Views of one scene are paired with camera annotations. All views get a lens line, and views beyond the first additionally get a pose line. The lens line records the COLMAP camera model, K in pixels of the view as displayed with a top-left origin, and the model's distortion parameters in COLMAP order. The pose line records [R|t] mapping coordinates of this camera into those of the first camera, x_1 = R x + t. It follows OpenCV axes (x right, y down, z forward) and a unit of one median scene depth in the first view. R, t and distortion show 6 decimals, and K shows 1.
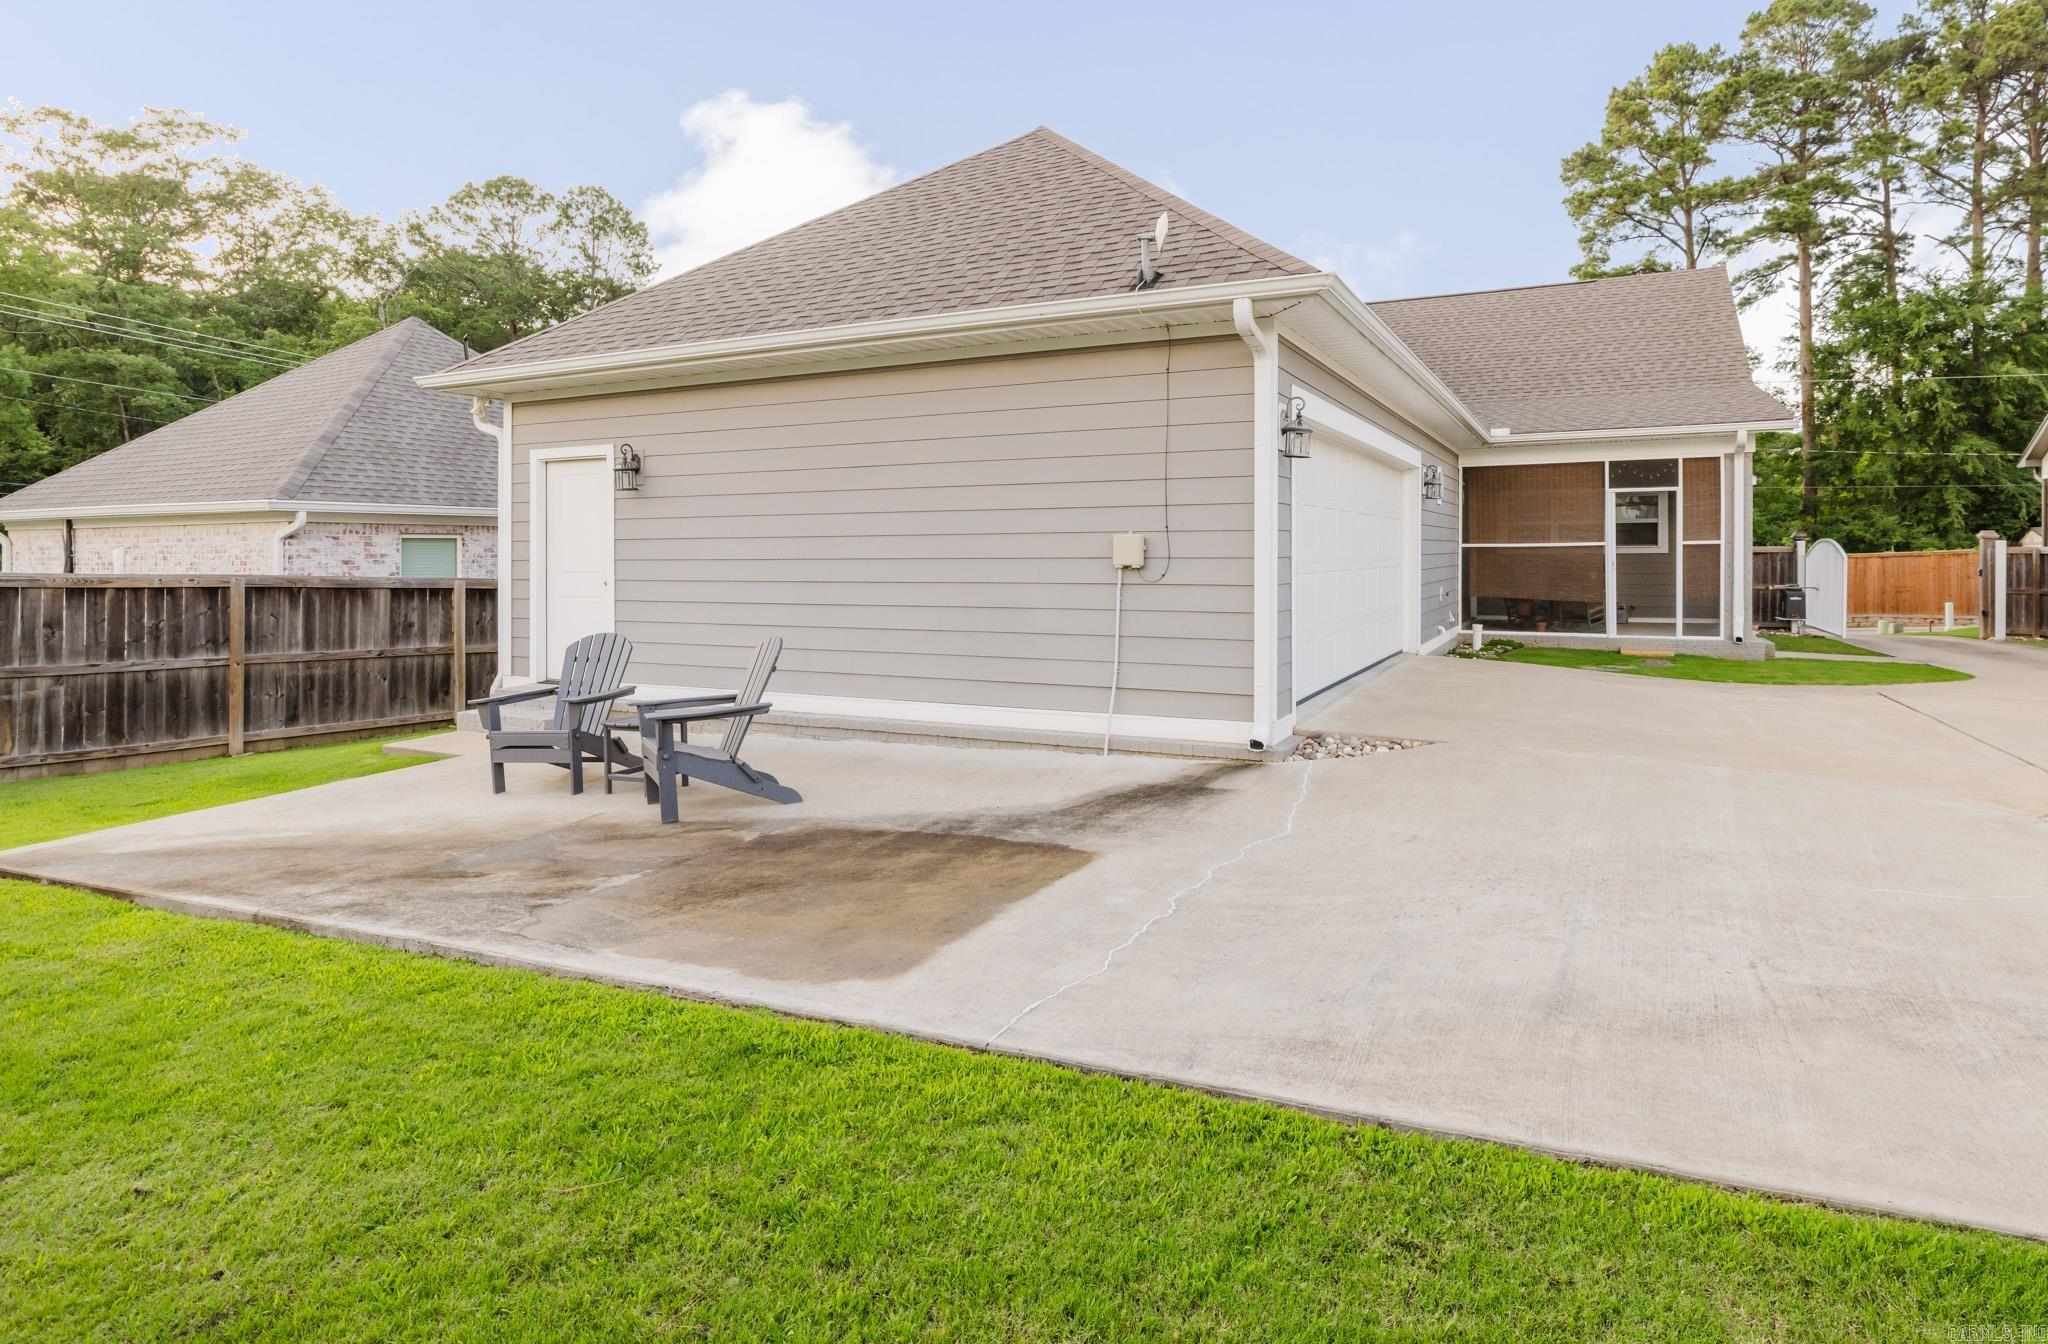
lens RADIAL K [[1068.7, 0, 1135.7], [0, 1068.7, 567.3], [0, 0, 1]] dist [-0.001370, -0.000306]
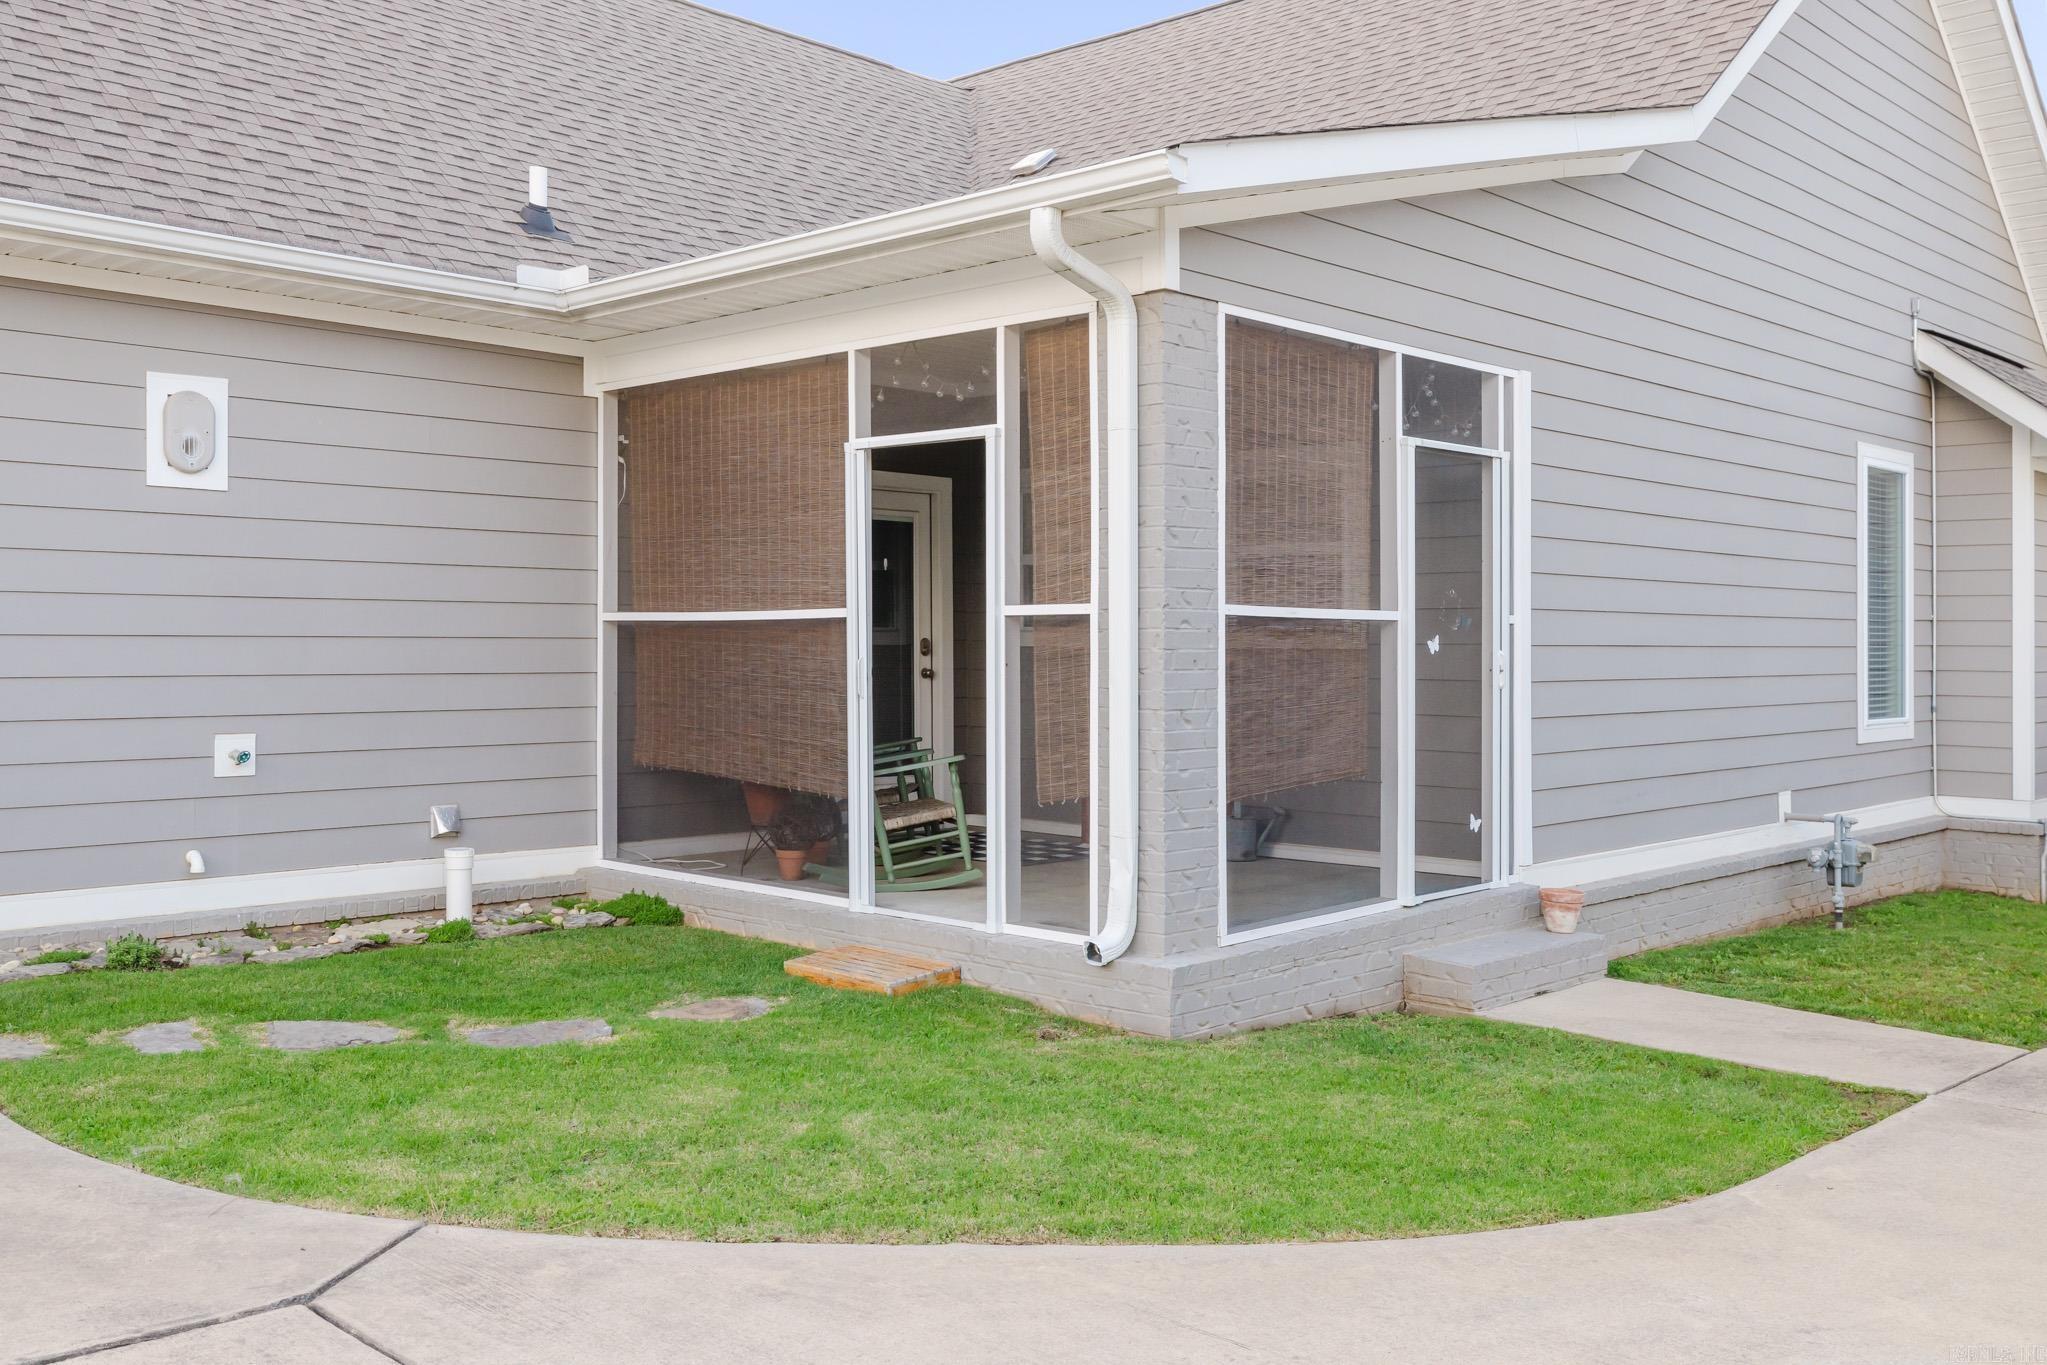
lens RADIAL K [[1857.9, 0, 1048.7], [0, 1857.9, 635.1], [0, 0, 1]] dist [-0.005022, 0.000000]
pose [[0.942301, 0.011806, -0.334557, 0.696443], [-0.018468, 0.999689, -0.016739, -0.007404], [0.334256, 0.021952, 0.942227, 0.515452]]
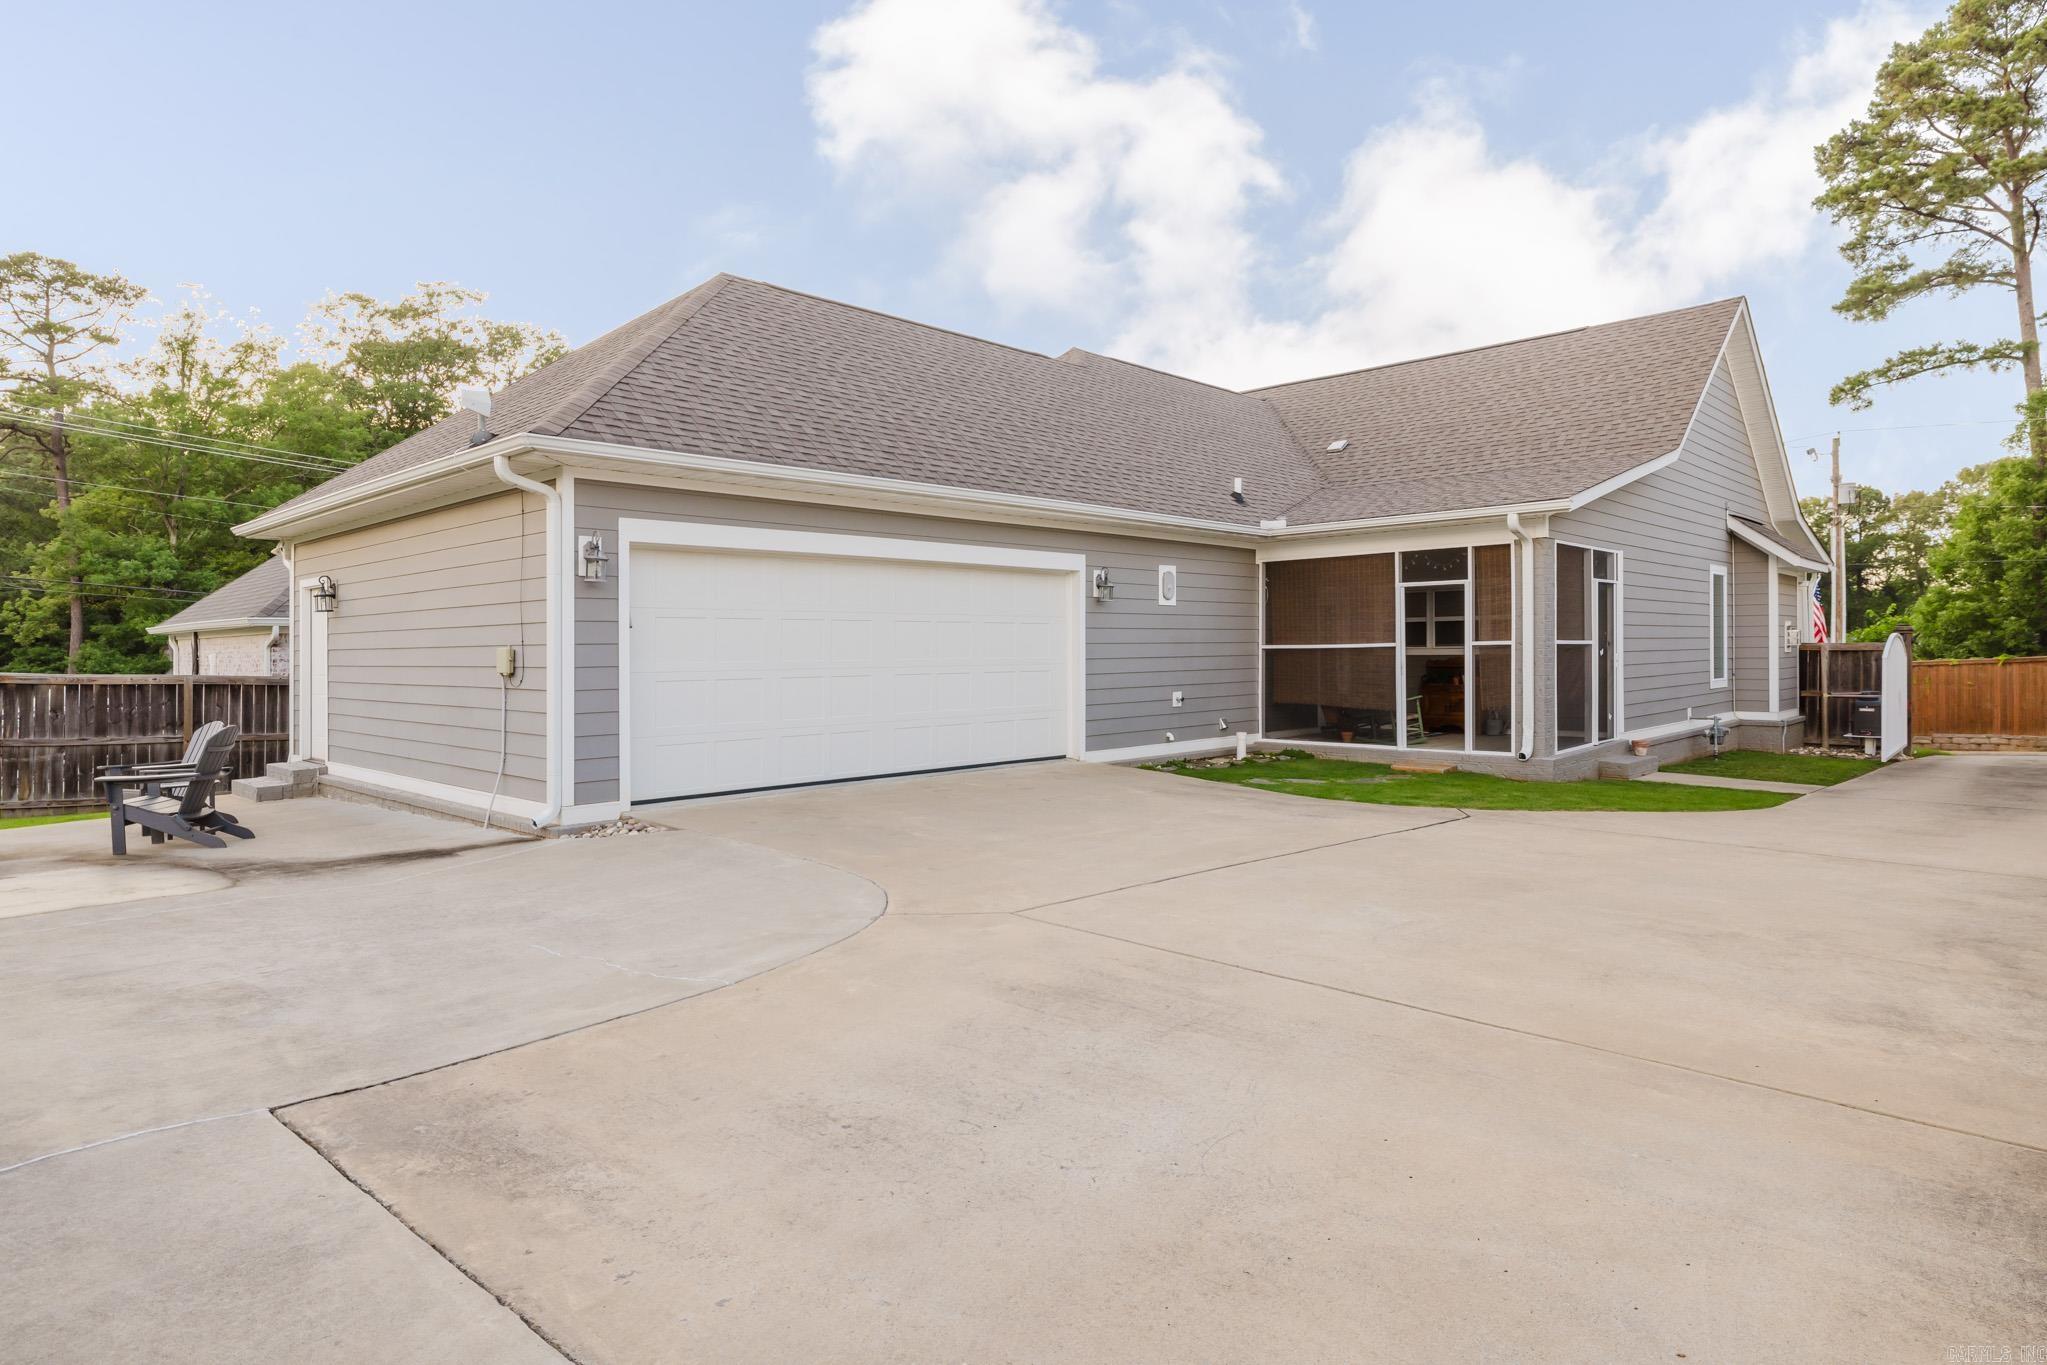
lens RADIAL K [[1168.7, 0, 1021.5], [0, 1168.7, 662.0], [0, 0, 1]] dist [0.000716, 0.000634]
pose [[0.940619, 0.000025, -0.339465, 0.489283], [-0.000710, 0.999998, -0.001894, -0.005746], [0.339465, 0.002022, 0.940617, -0.023078]]
